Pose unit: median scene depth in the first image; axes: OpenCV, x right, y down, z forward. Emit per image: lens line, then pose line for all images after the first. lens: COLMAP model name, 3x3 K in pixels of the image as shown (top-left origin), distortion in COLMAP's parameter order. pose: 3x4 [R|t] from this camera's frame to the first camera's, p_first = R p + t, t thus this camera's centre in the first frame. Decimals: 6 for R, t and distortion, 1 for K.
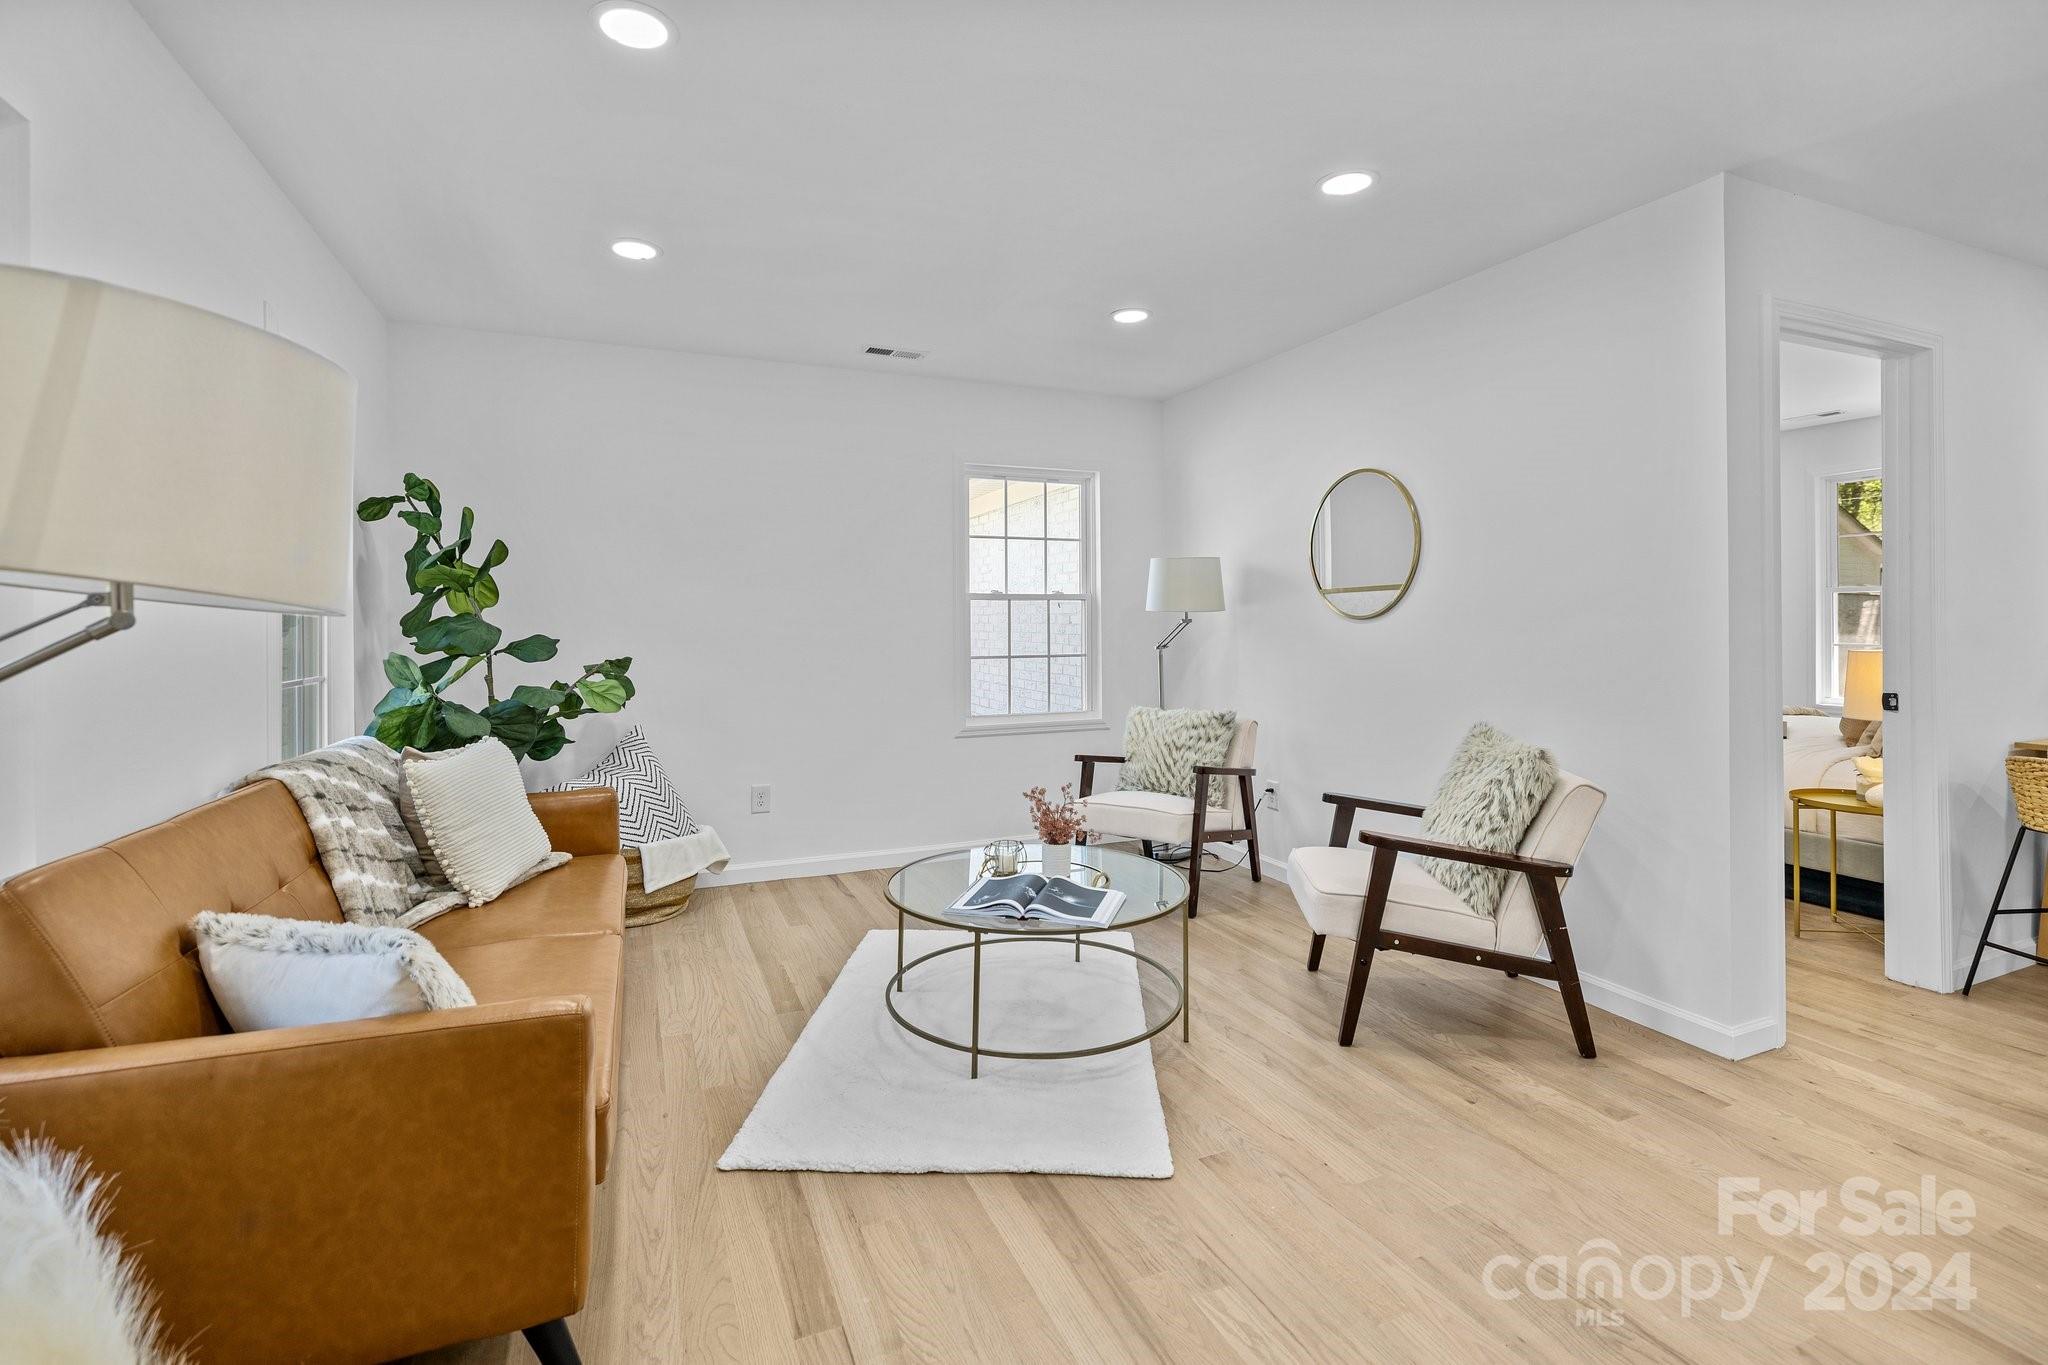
lens RADIAL K [[921.7, 0, 1021.3], [0, 921.7, 620.0], [0, 0, 1]] dist [-0.002292, -0.000248]
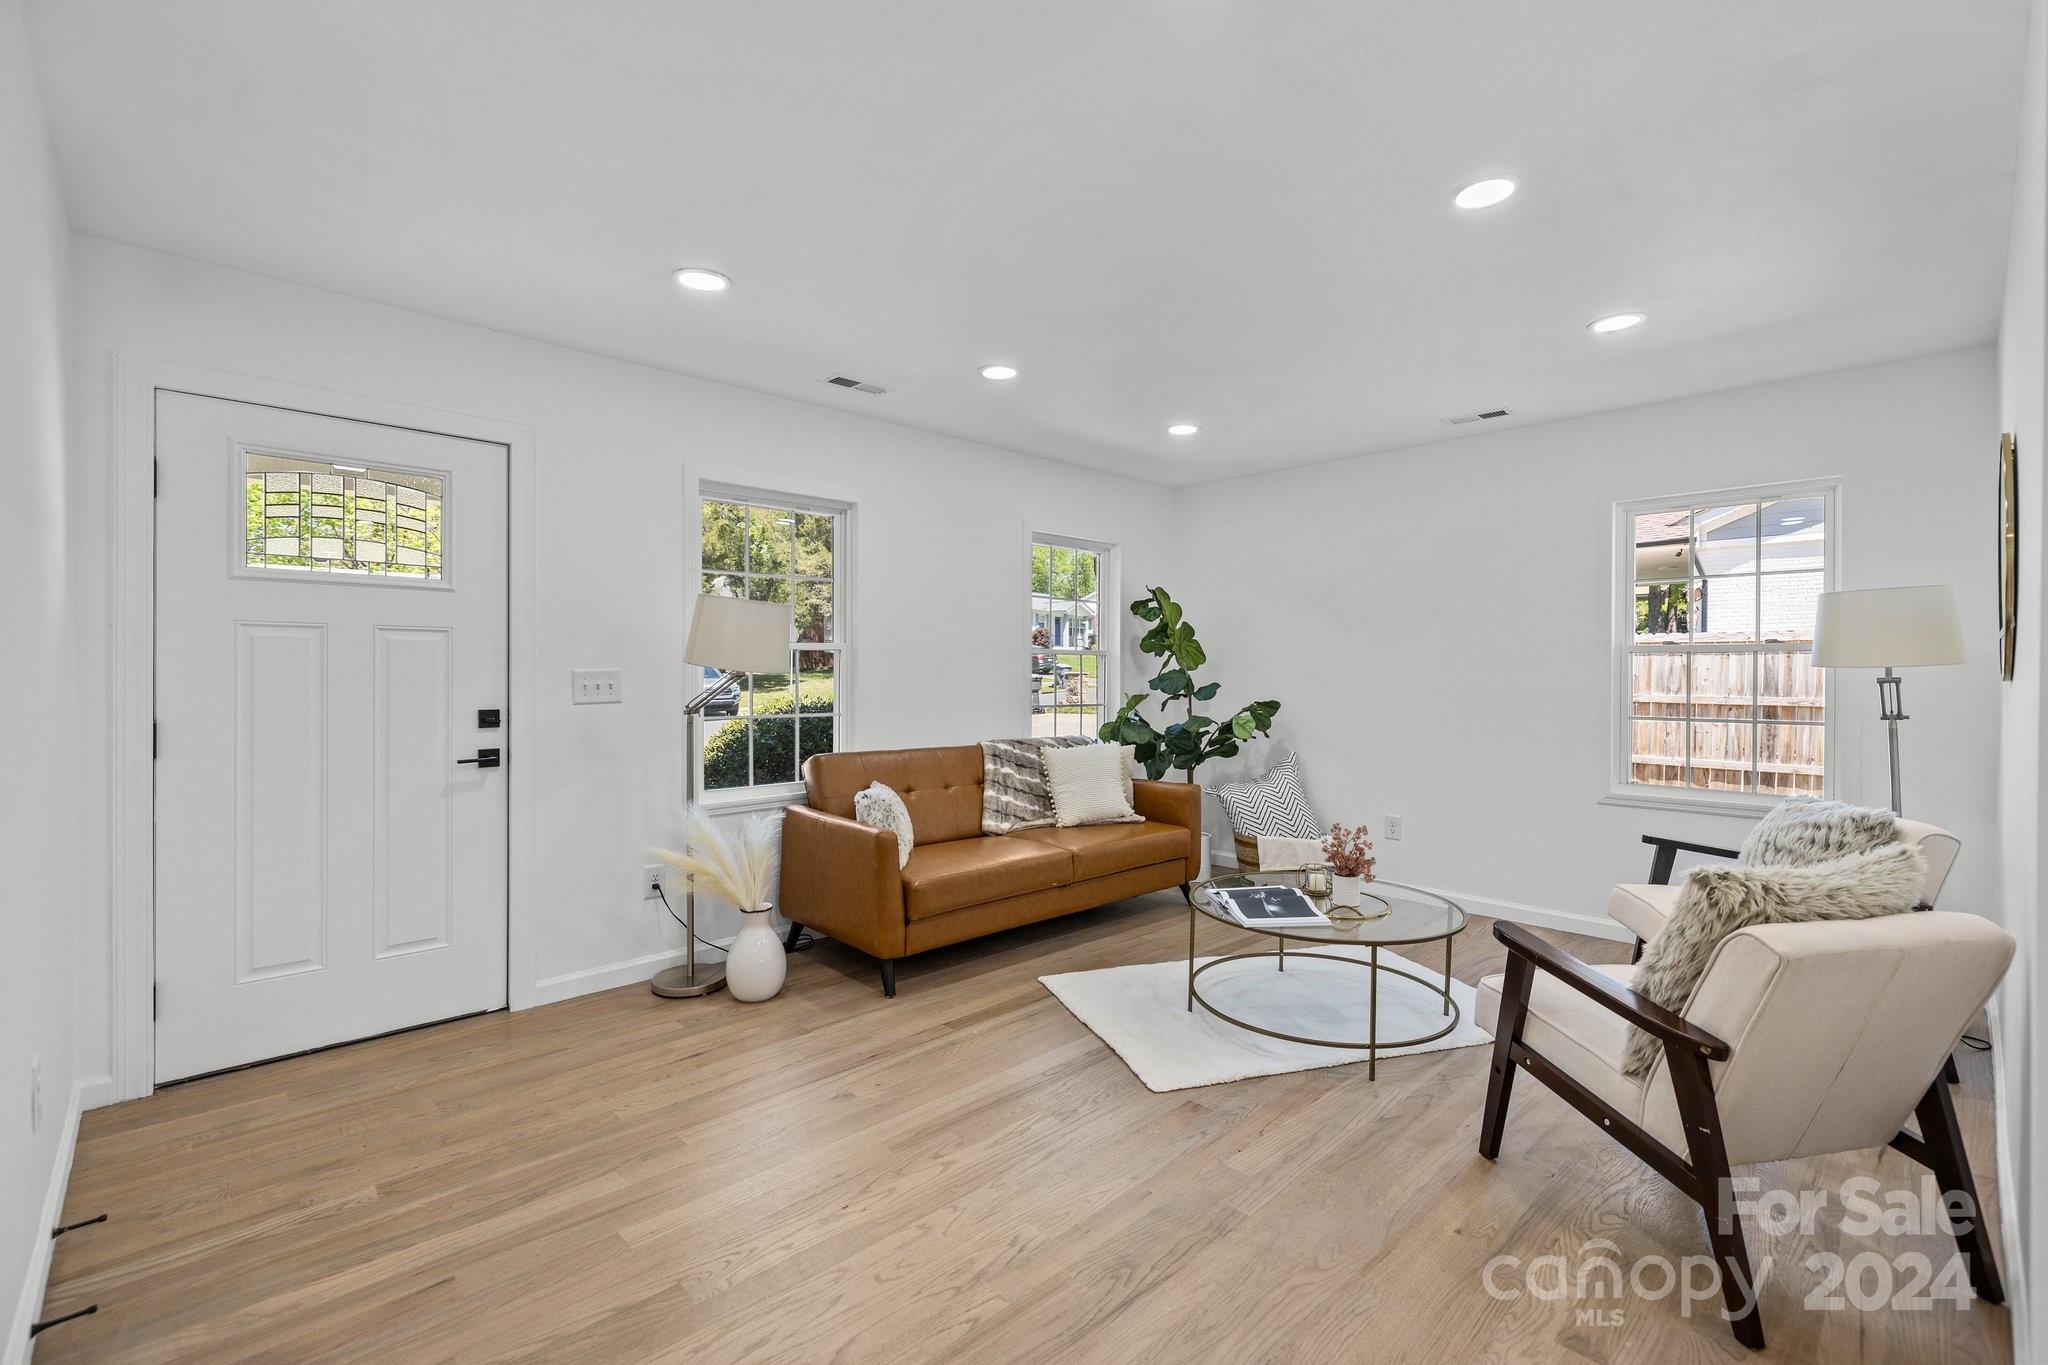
lens RADIAL K [[881.3, 0, 1025.2], [0, 881.3, 663.0], [0, 0, 1]] dist [0.012677, 0.000045]
pose [[0.363688, -0.003975, -0.931512, 1.049951], [-0.001751, 0.999986, -0.004950, -0.013862], [0.931519, 0.003431, 0.363676, 0.281358]]
